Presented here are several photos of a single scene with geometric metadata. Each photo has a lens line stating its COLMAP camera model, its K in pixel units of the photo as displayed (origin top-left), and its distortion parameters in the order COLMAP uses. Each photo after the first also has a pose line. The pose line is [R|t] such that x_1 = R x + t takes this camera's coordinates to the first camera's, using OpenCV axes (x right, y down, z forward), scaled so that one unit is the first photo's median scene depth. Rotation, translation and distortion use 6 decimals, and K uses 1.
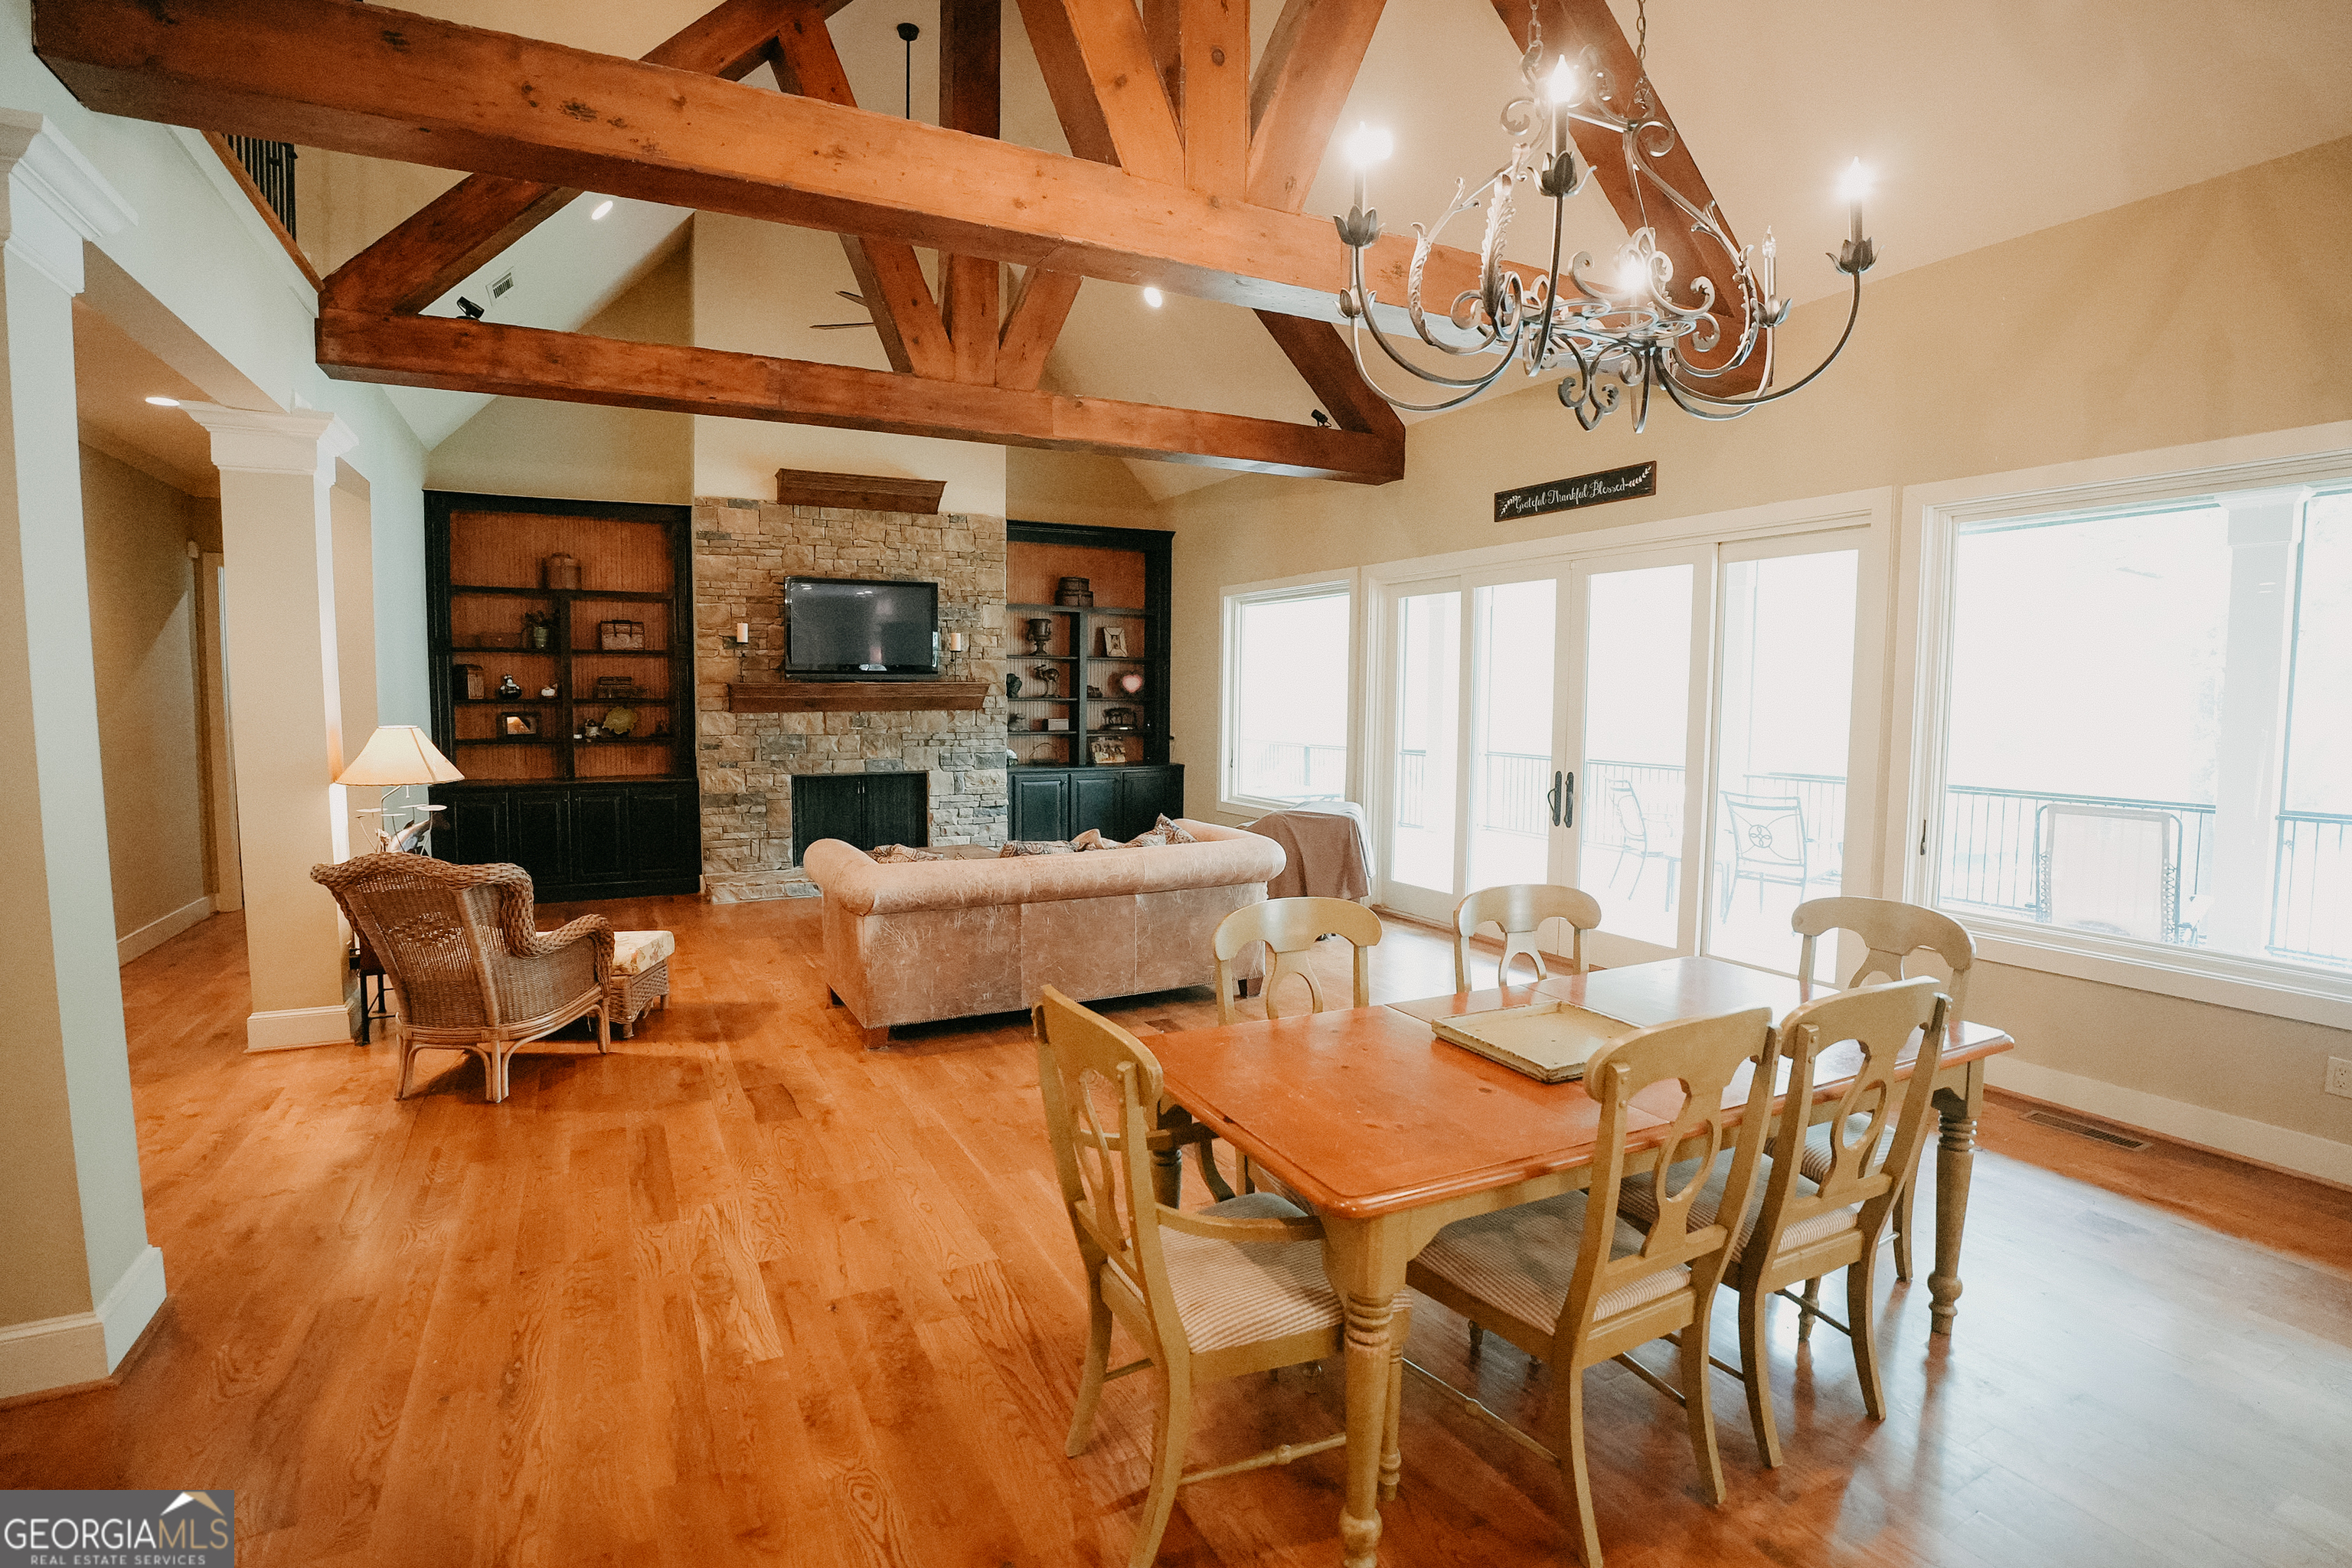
lens RADIAL K [[1147.5, 0, 1183.1], [0, 1147.5, 753.4], [0, 0, 1]] dist [-0.074497, 0.020432]
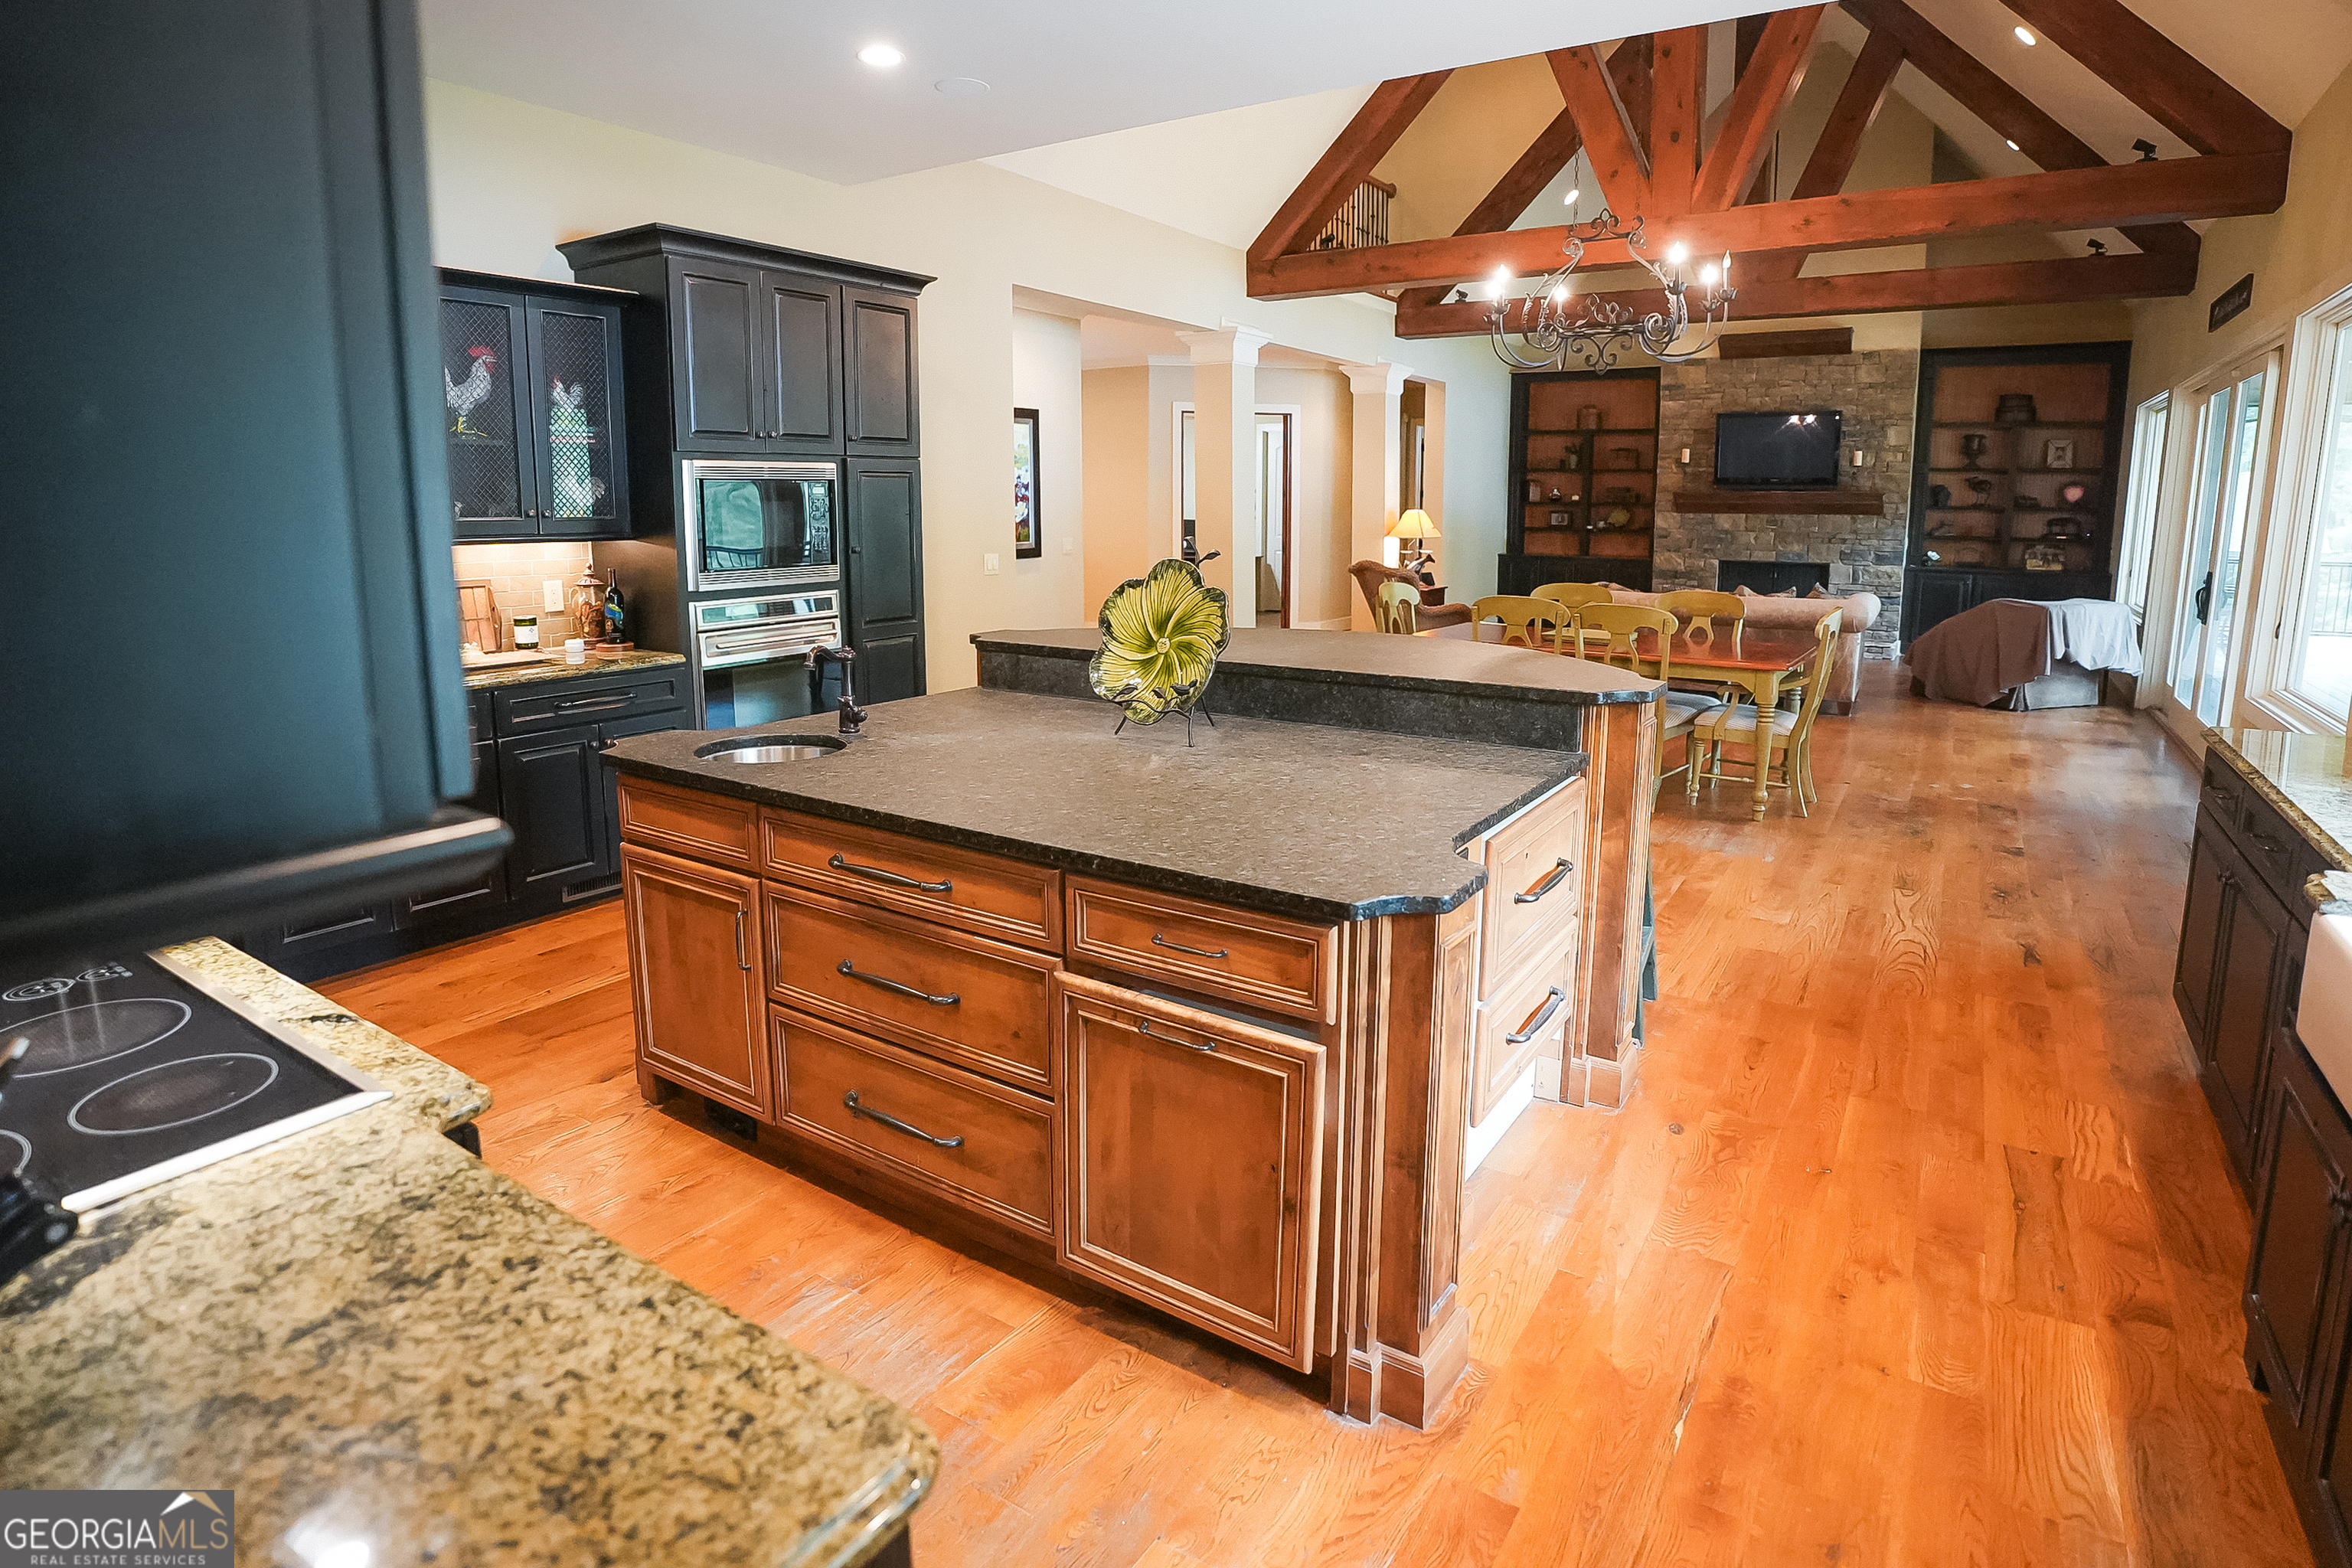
lens RADIAL K [[1236.1, 0, 1169.4], [0, 1236.1, 687.9], [0, 0, 1]] dist [-0.086471, 0.033063]
pose [[0.479598, 0.128333, -0.868053, 0.631270], [-0.048725, 0.991616, 0.119680, 0.029382], [0.876134, -0.015102, 0.481830, -0.284267]]
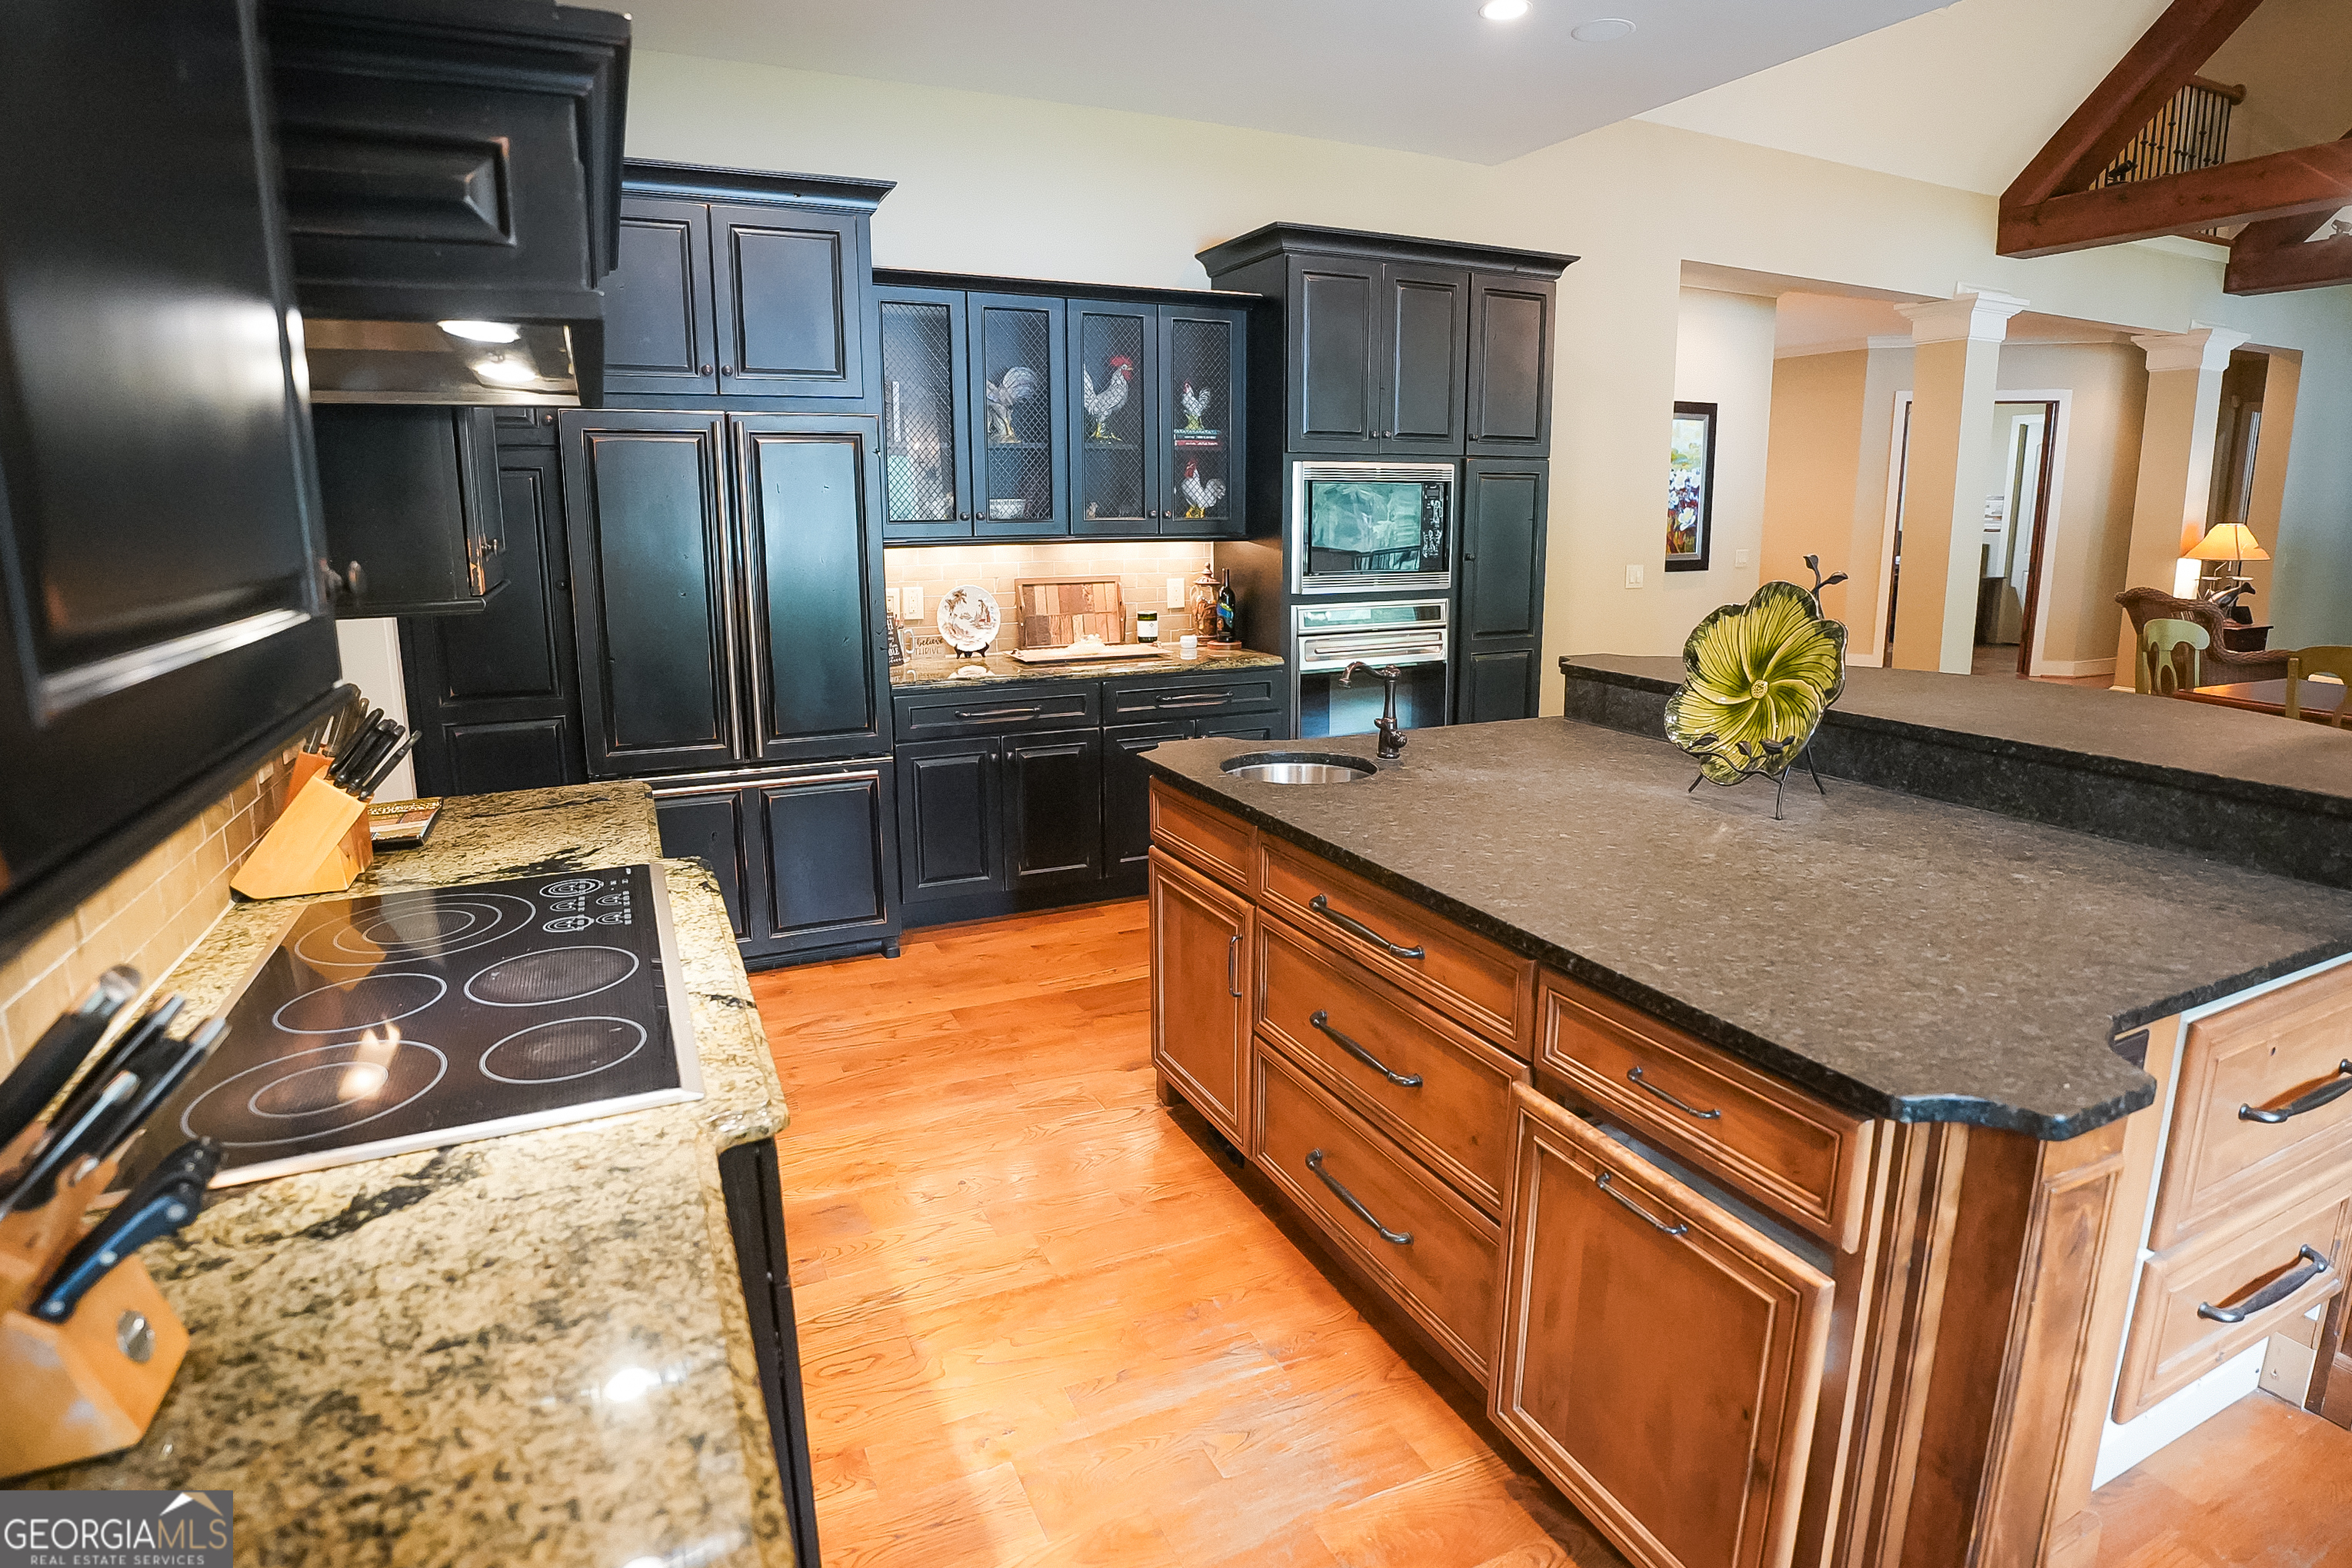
lens RADIAL K [[1233.4, 0, 1175.3], [0, 1233.4, 744.2], [0, 0, 1]] dist [-0.076798, 0.023979]
pose [[-0.042739, 0.187161, -0.981399, 0.602481], [-0.053209, 0.980476, 0.189302, 0.026534], [0.997668, 0.060310, -0.031945, -0.238167]]
